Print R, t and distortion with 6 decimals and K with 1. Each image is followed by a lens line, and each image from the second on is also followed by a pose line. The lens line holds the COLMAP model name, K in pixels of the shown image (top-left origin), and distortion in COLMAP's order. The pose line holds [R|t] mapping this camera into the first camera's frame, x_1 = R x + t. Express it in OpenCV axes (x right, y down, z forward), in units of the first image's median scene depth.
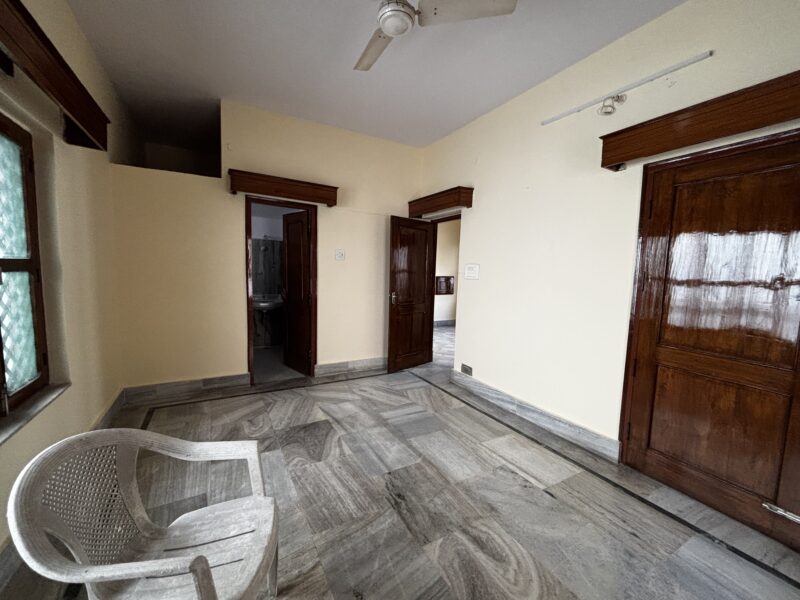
lens RADIAL K [[322.4, 0, 400.8], [0, 322.4, 300.3], [0, 0, 1]] dist [-0.001210, -0.000185]
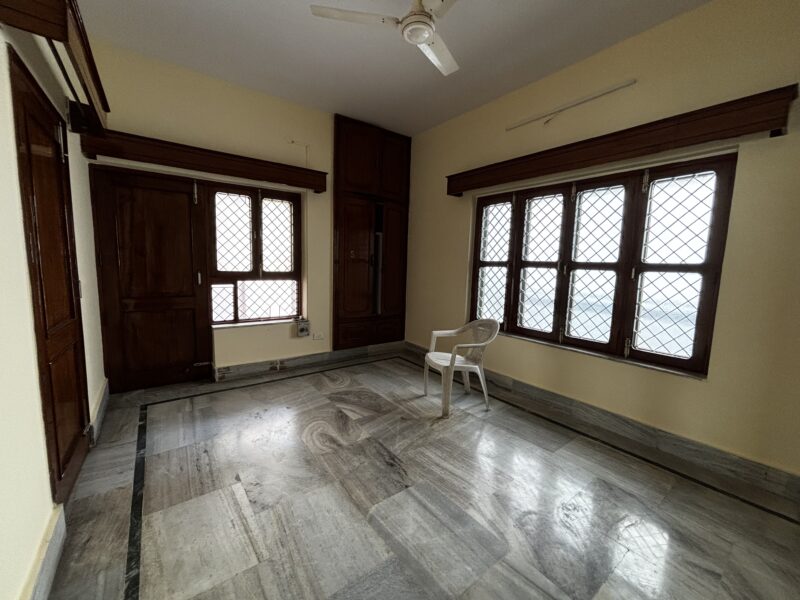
lens RADIAL K [[322.4, 0, 400.0], [0, 322.4, 298.9], [0, 0, 1]] dist [-0.001210, -0.000185]
pose [[-0.989743, -0.039805, -0.137202, 0.134366], [-0.067375, 0.976942, 0.202596, -0.153910], [0.125974, 0.209762, -0.969603, 1.886054]]
